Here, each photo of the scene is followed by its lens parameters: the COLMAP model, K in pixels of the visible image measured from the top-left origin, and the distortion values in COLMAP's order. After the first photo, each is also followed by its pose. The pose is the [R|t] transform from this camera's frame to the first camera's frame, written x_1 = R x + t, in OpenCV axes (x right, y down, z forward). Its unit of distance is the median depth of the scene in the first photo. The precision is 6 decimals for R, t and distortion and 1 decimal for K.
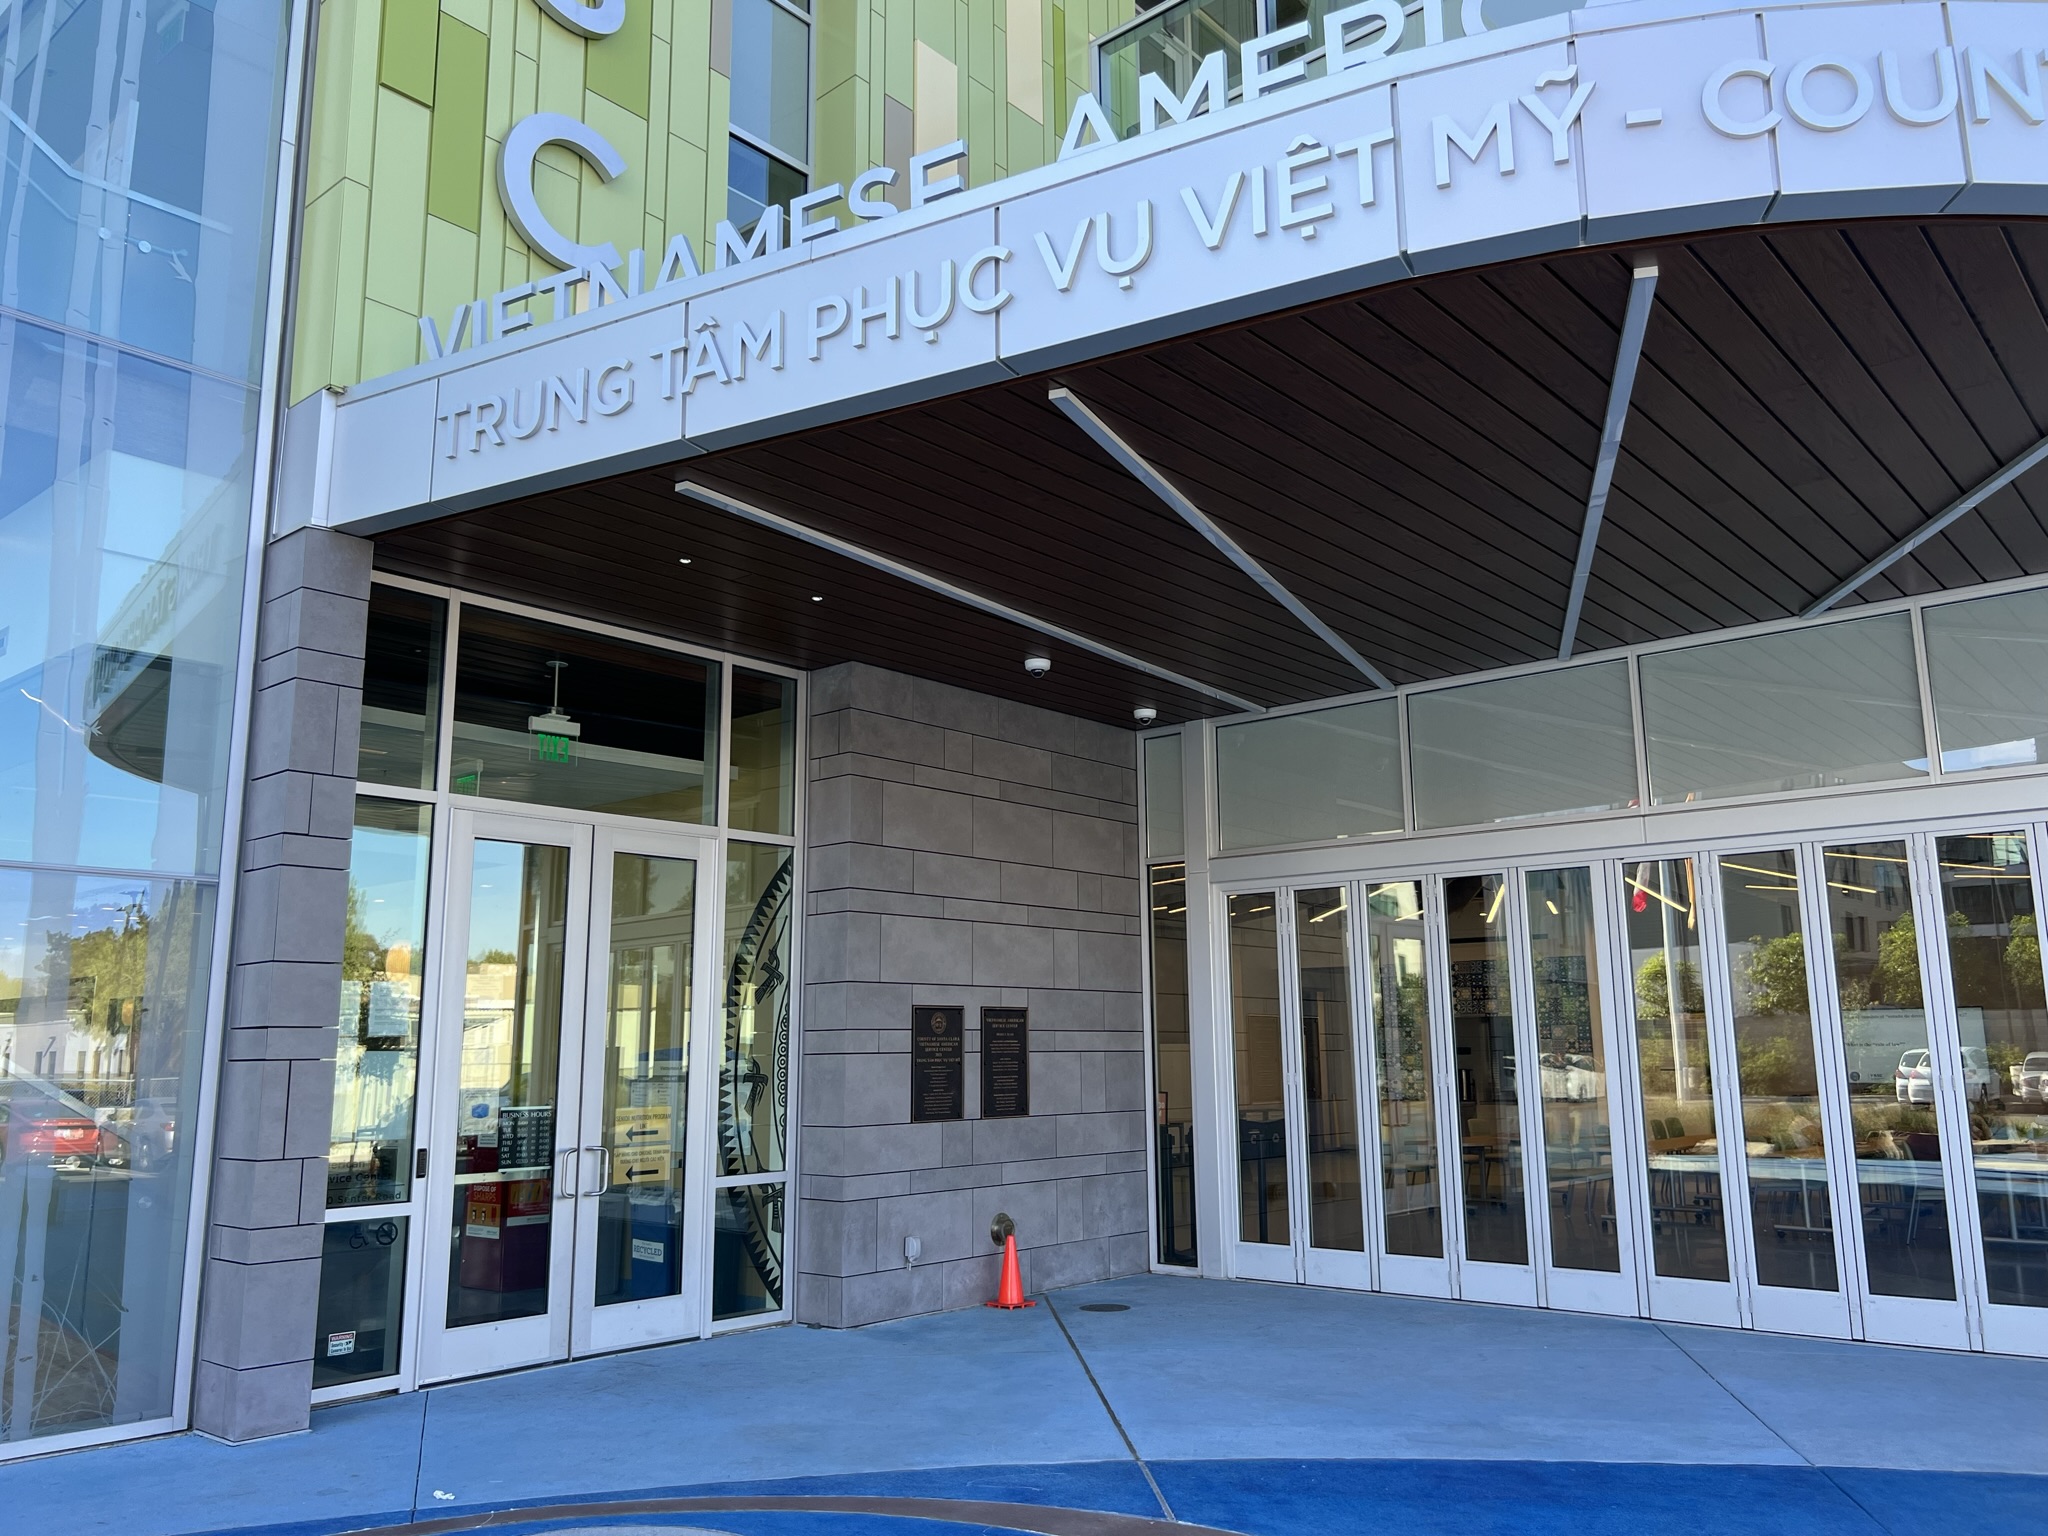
lens RADIAL K [[1554.5, 0, 1017.3], [0, 1554.5, 758.5], [0, 0, 1]] dist [0.049145, -0.038442]
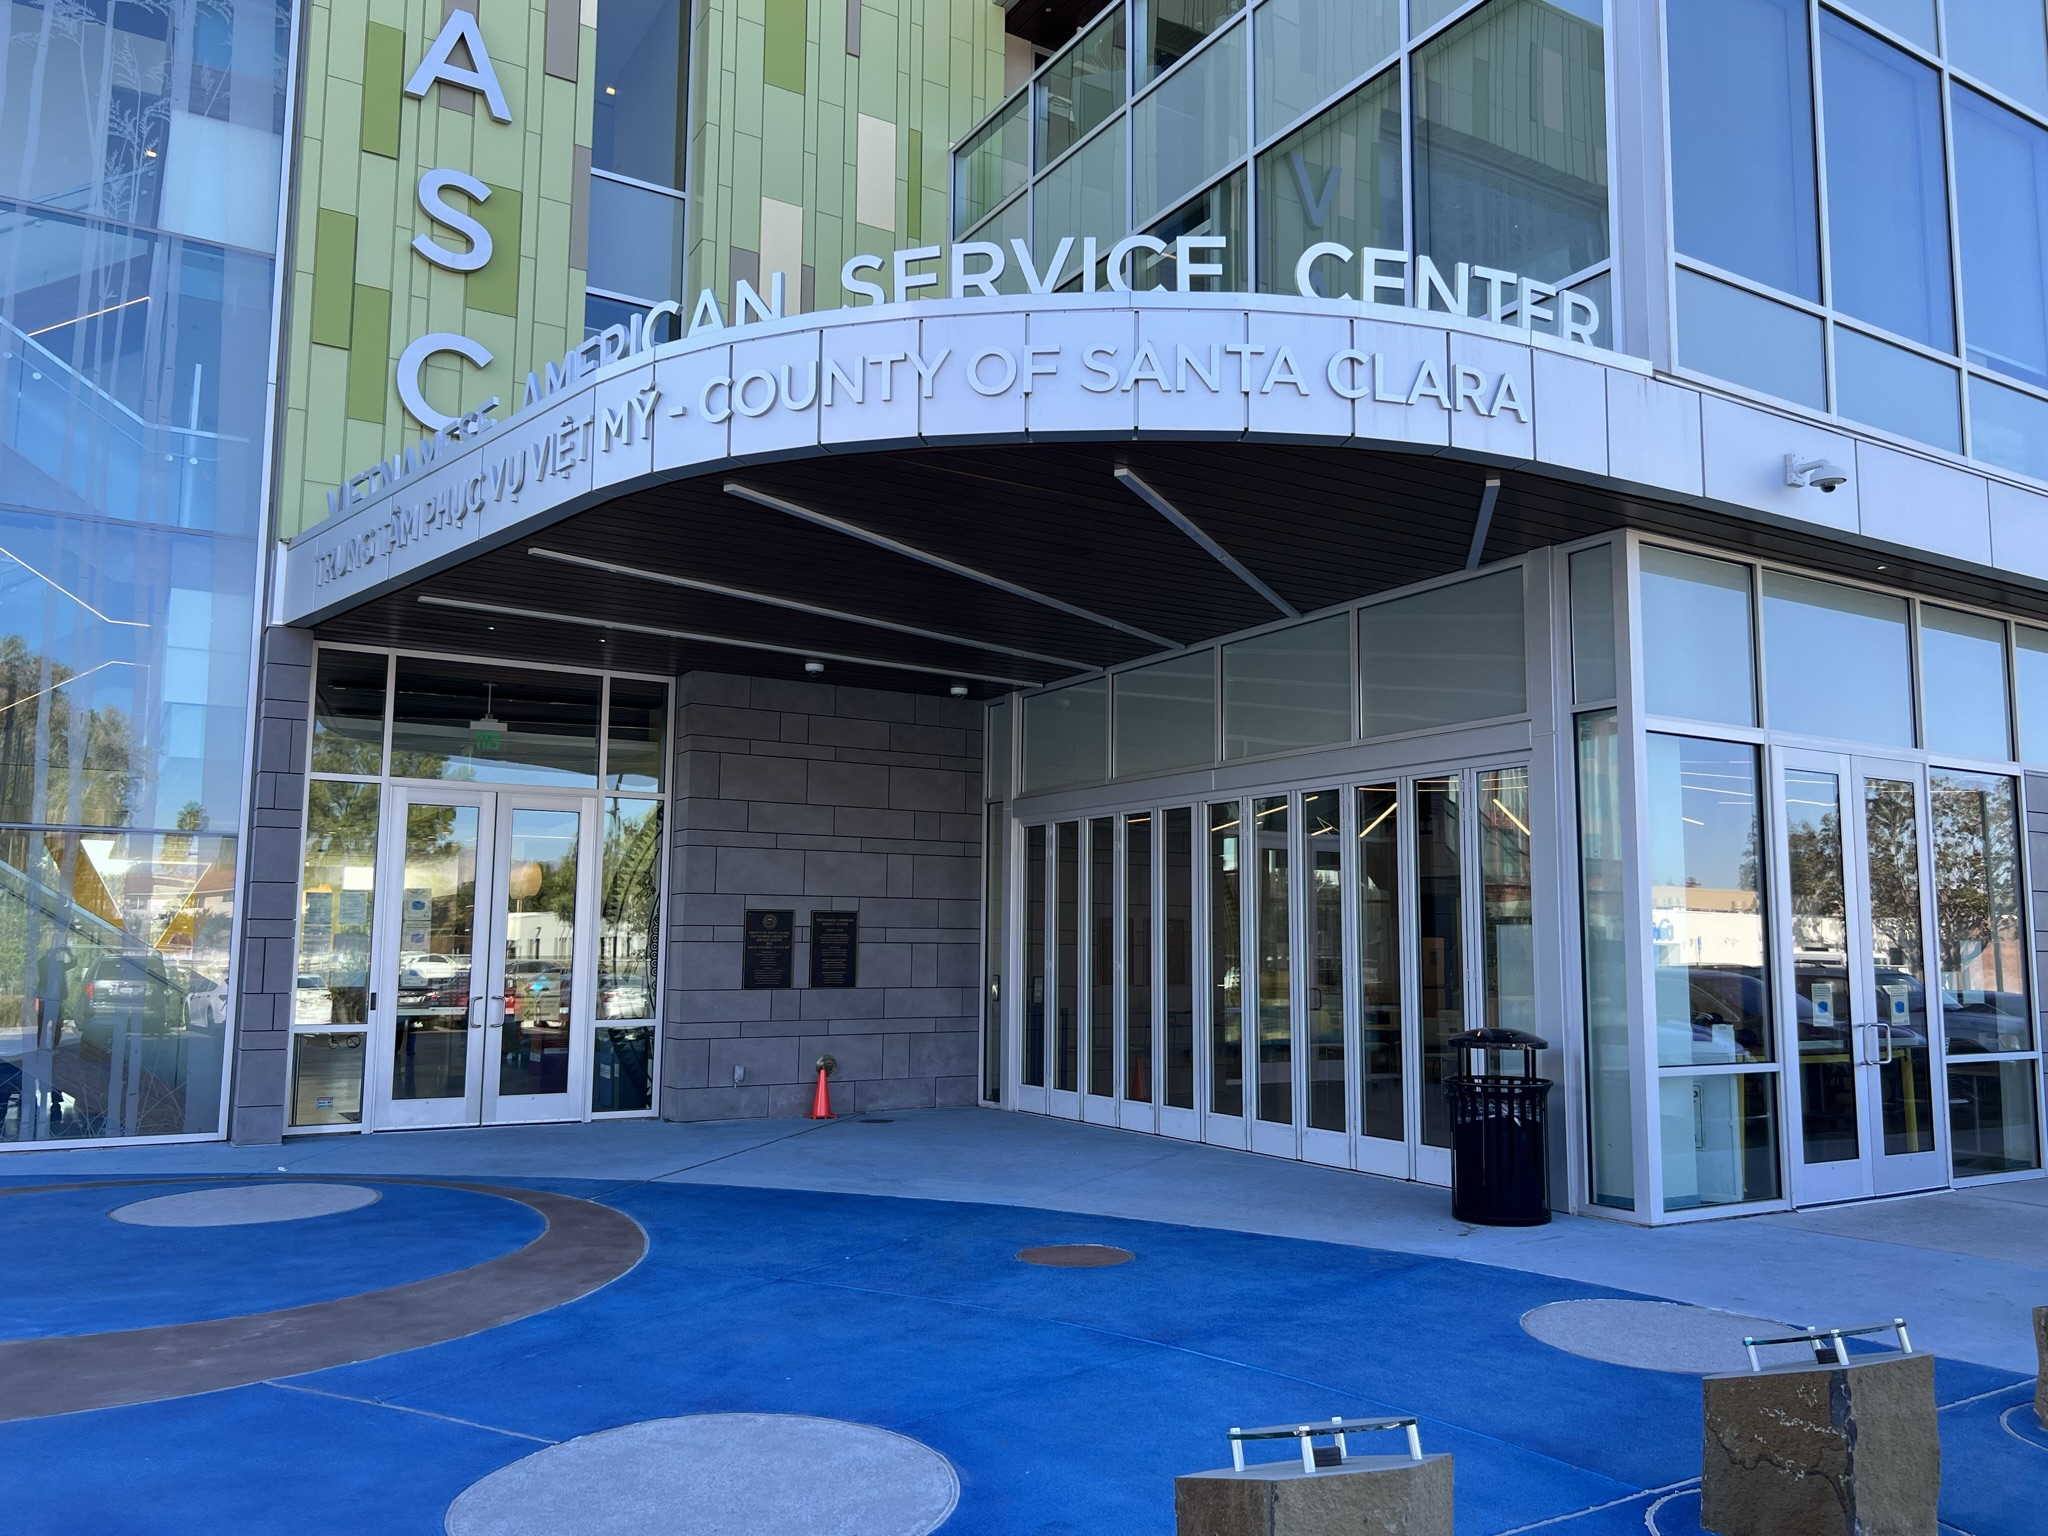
lens RADIAL K [[1554.5, 0, 1036.3], [0, 1554.5, 772.7], [0, 0, 1]] dist [0.049145, -0.038442]
pose [[0.953244, -0.020811, -0.301484, 0.611685], [0.042365, 0.996977, 0.065130, -0.047970], [0.299217, -0.074858, 0.951244, -0.270625]]
